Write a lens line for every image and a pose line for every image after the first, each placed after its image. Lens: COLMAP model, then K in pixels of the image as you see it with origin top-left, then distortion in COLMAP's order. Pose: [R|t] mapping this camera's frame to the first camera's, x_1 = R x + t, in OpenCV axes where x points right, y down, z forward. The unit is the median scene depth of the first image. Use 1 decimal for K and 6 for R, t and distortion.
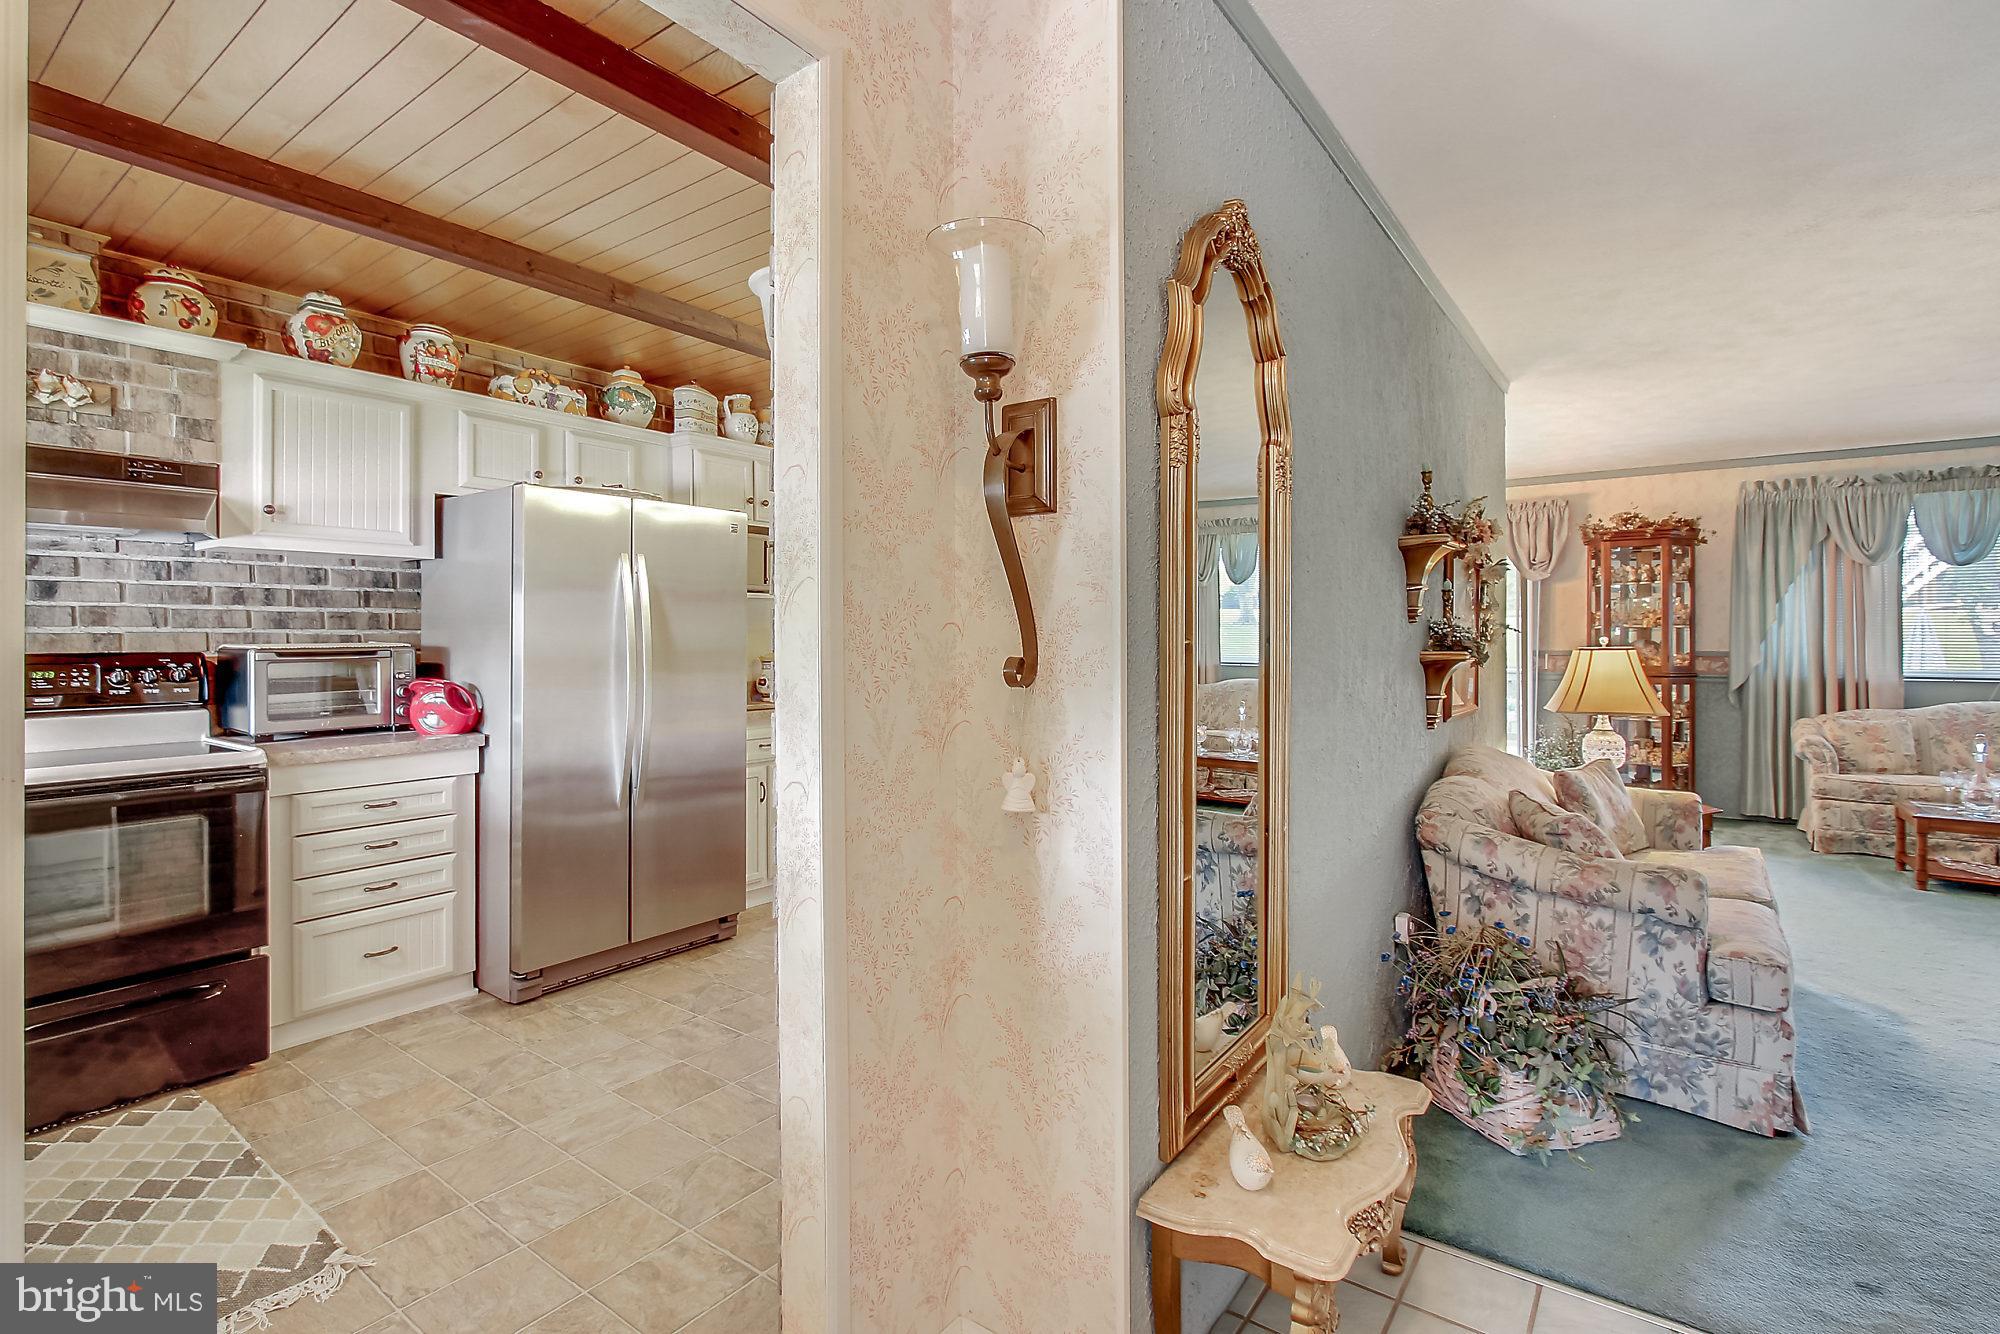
lens RADIAL K [[943.8, 0, 1028.3], [0, 943.8, 633.9], [0, 0, 1]] dist [-0.013156, 0.003078]
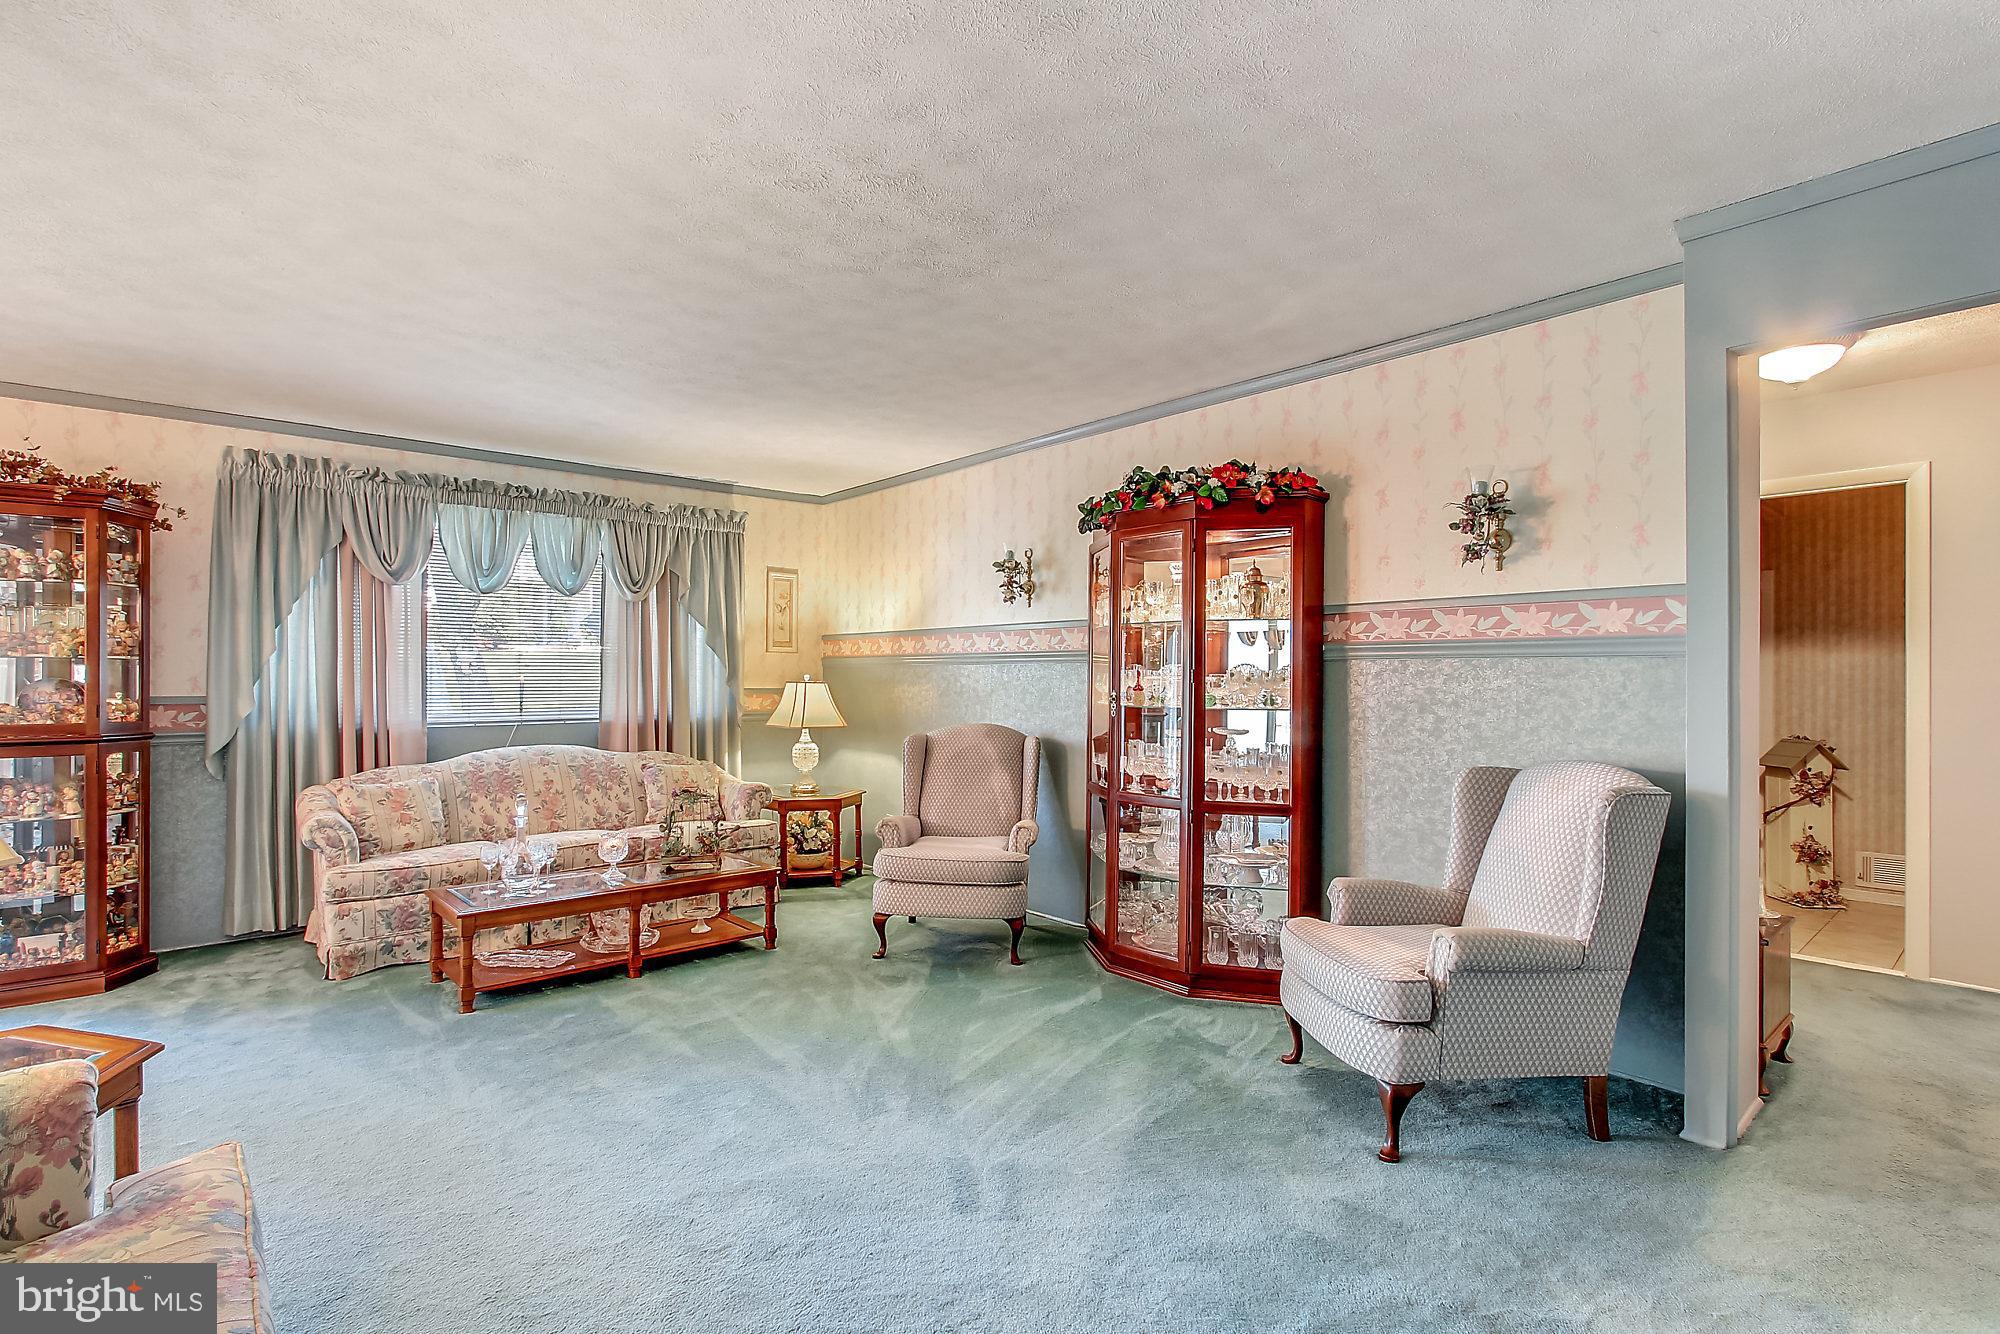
lens RADIAL K [[943.8, 0, 983.5], [0, 943.8, 679.5], [0, 0, 1]] dist [-0.013156, 0.003078]
pose [[0.247476, -0.001889, 0.968892, 0.252220], [-0.003029, 0.999992, 0.002723, 0.003212], [-0.968889, -0.003608, 0.247468, 0.316276]]
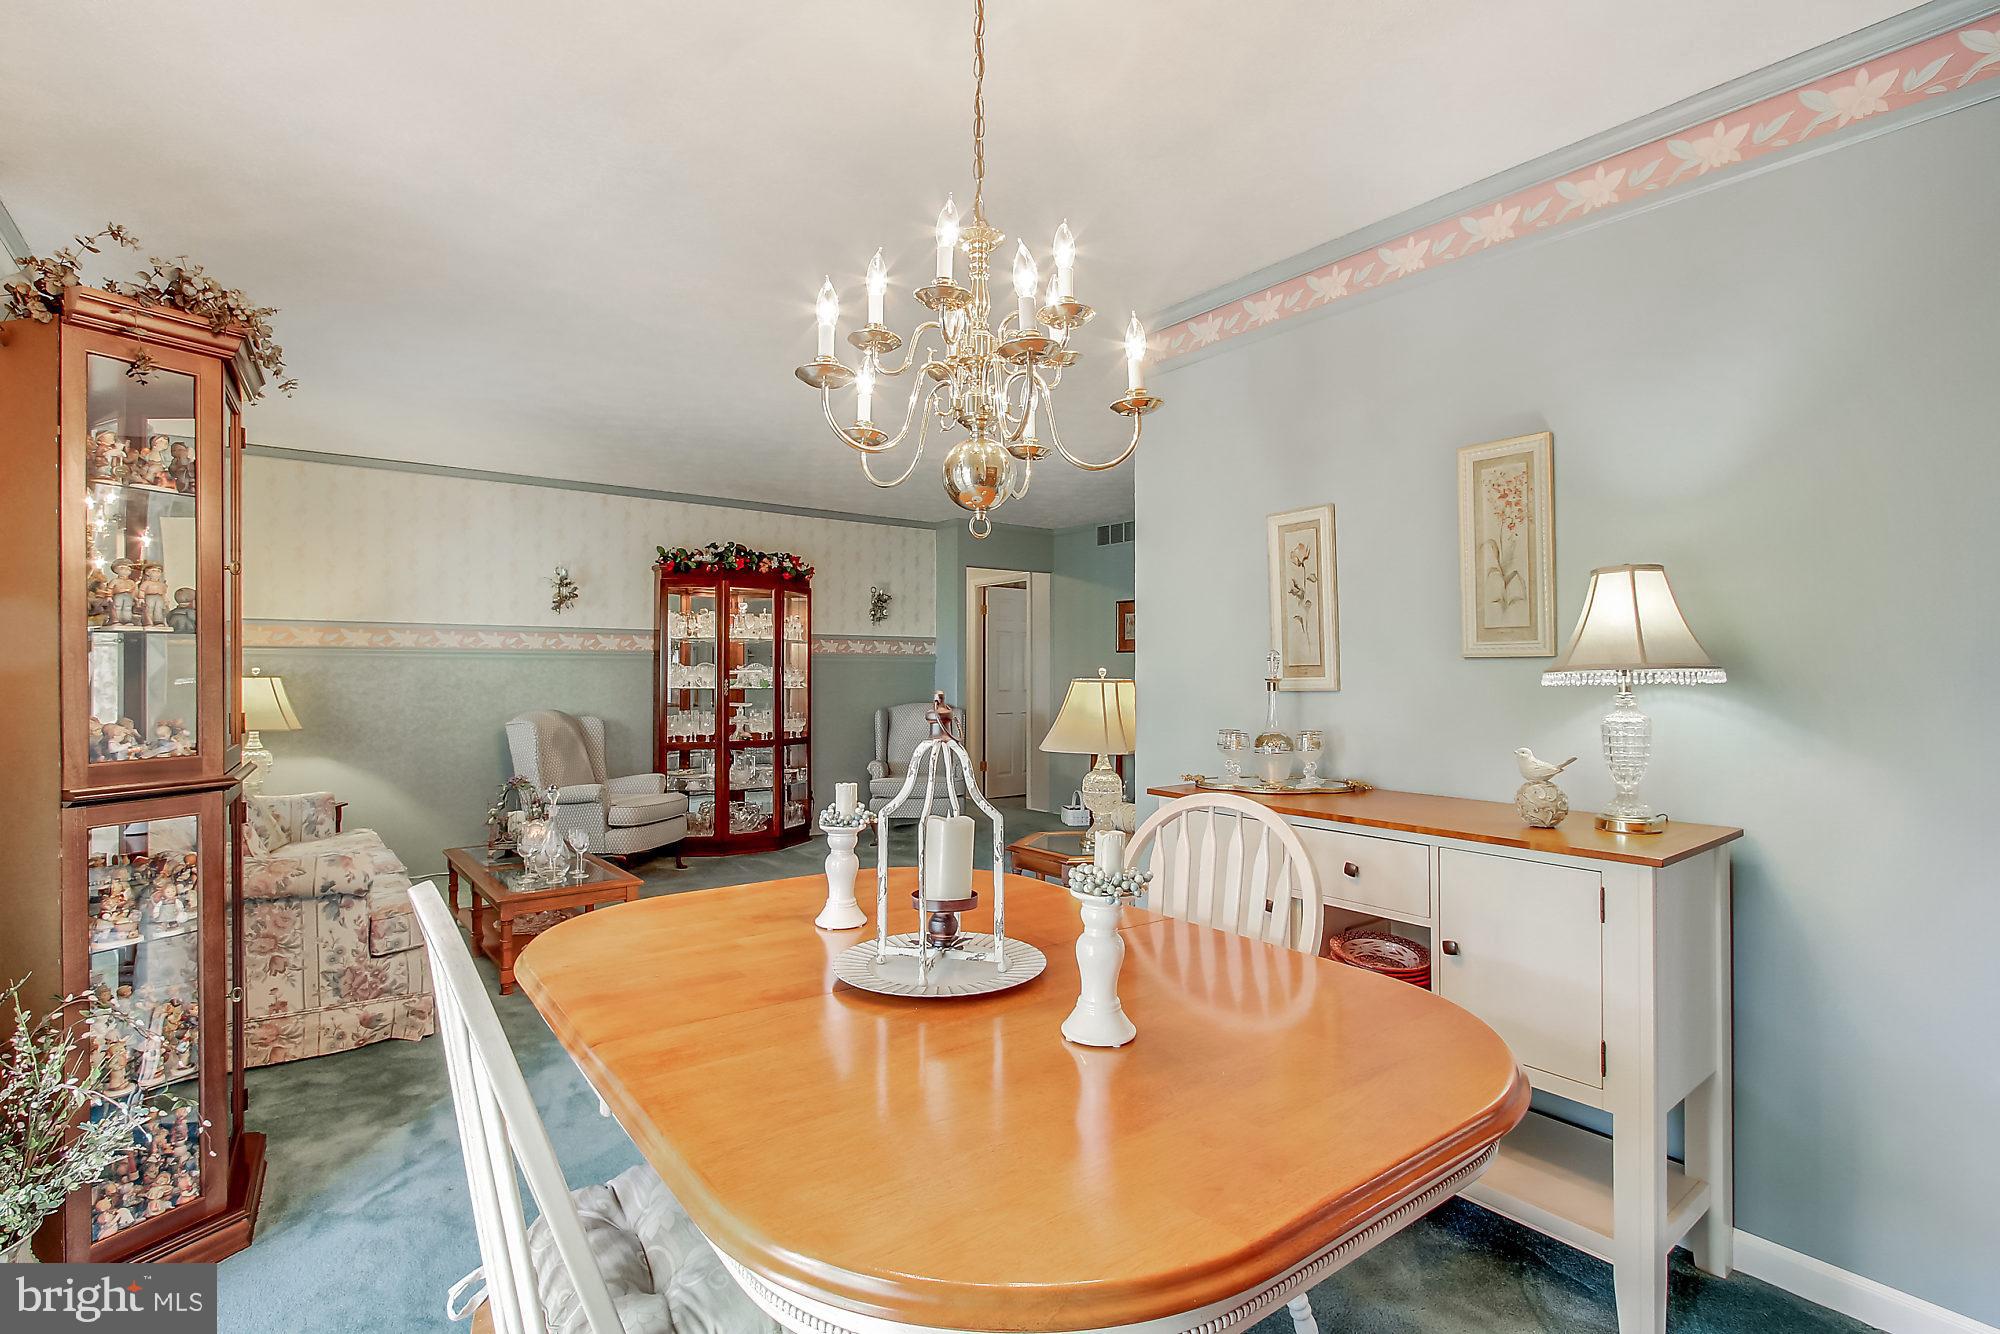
lens RADIAL K [[943.8, 0, 979.9], [0, 943.8, 658.5], [0, 0, 1]] dist [-0.013156, 0.003078]
pose [[-0.950702, 0.007946, 0.310003, 0.311237], [0.002210, 0.999820, -0.018851, 0.010402], [-0.310097, -0.017237, -0.950549, 1.298969]]
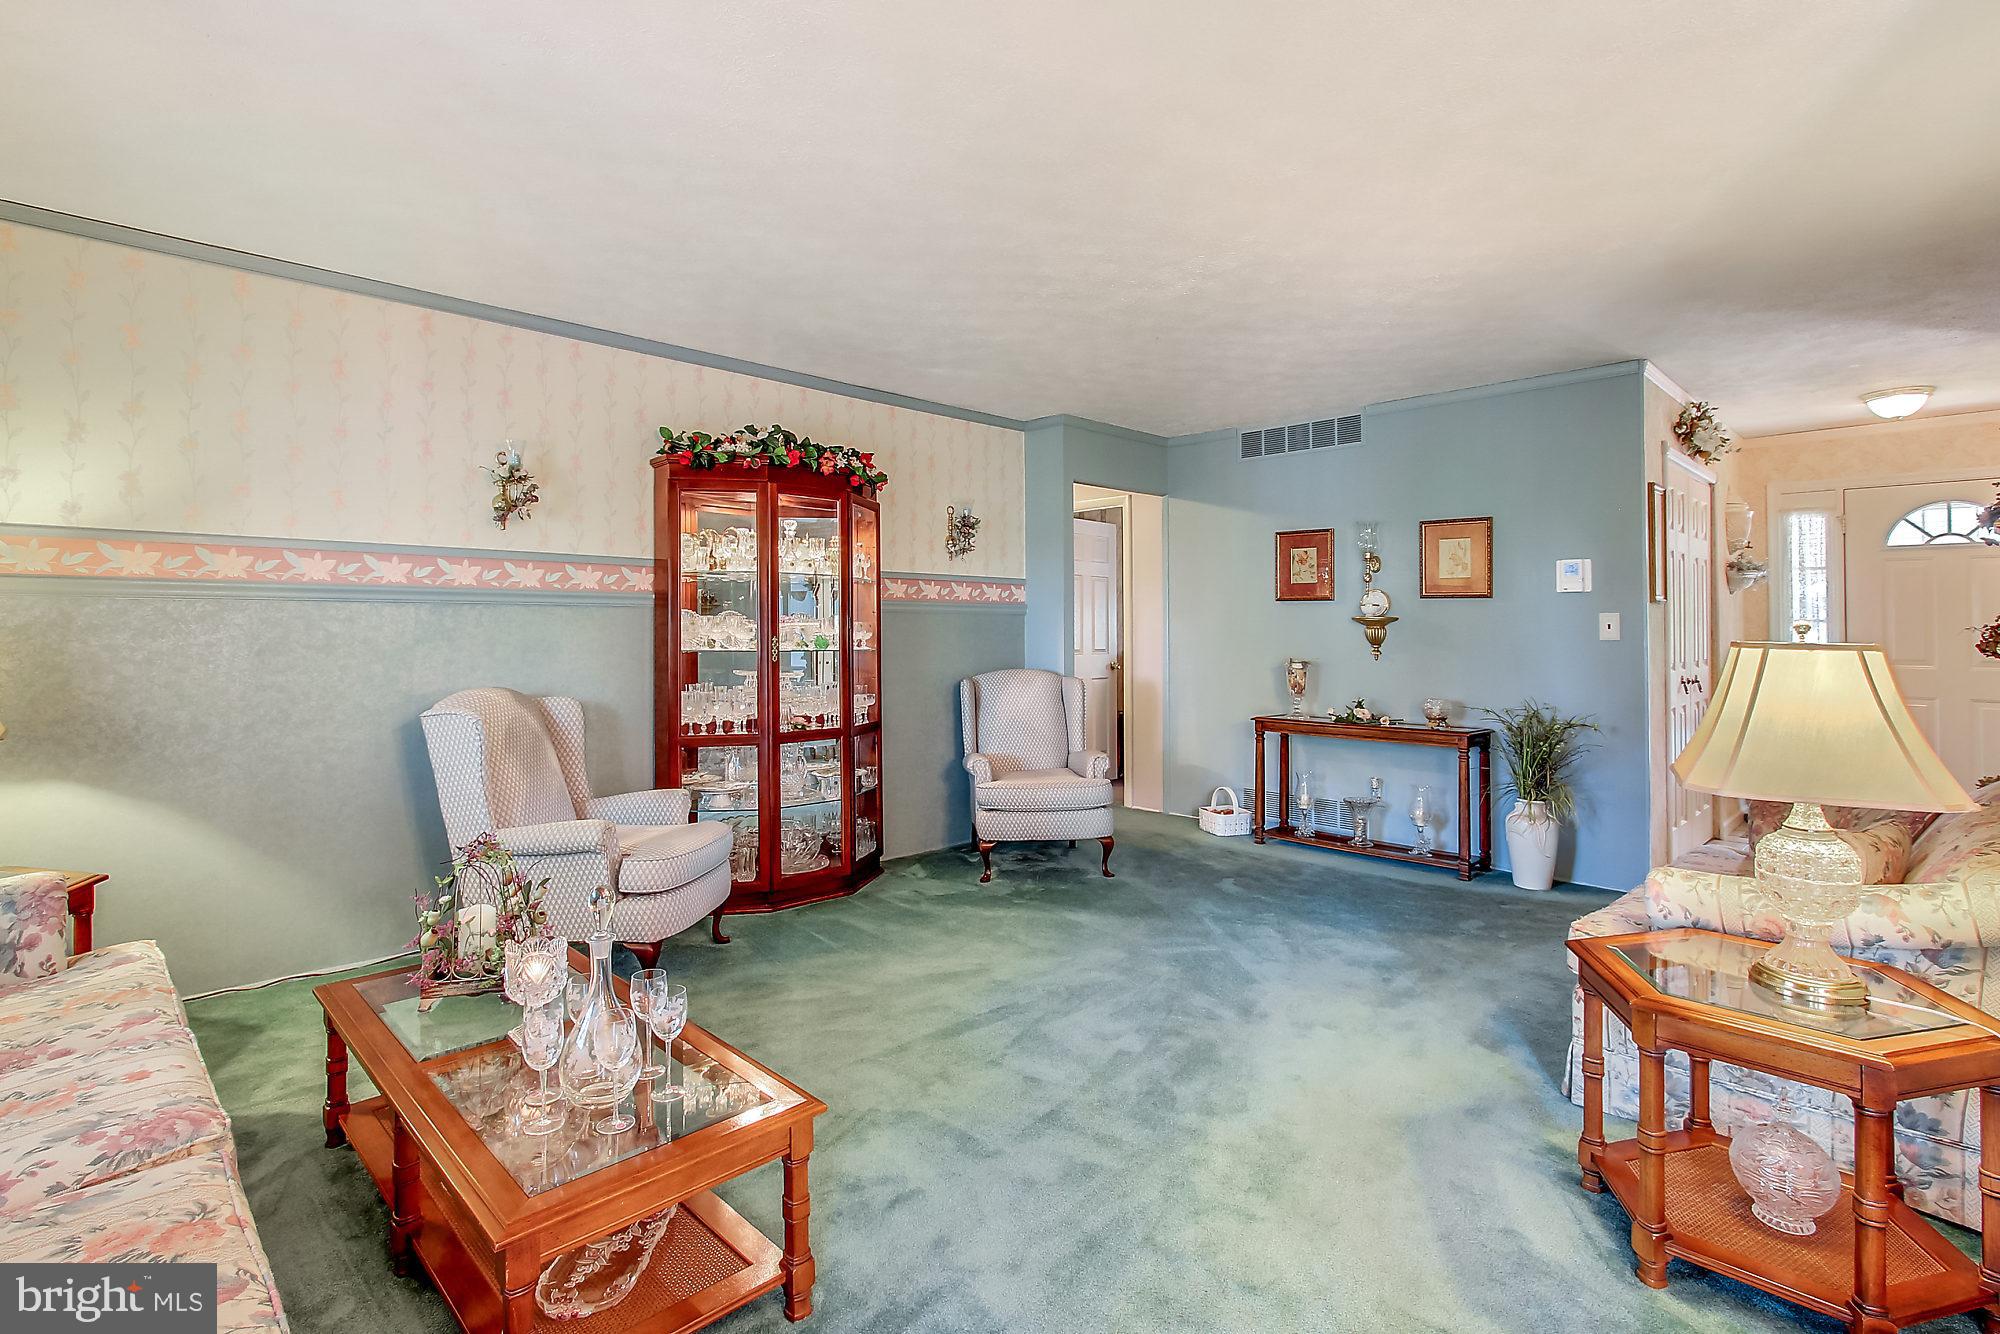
lens RADIAL K [[943.8, 0, 996.4], [0, 943.8, 630.7], [0, 0, 1]] dist [-0.013156, 0.003078]
pose [[-0.981745, 0.000232, 0.190203, 0.617529], [0.000089, 1.000000, -0.000764, 0.009537], [-0.190203, -0.000733, -0.981745, 1.025153]]
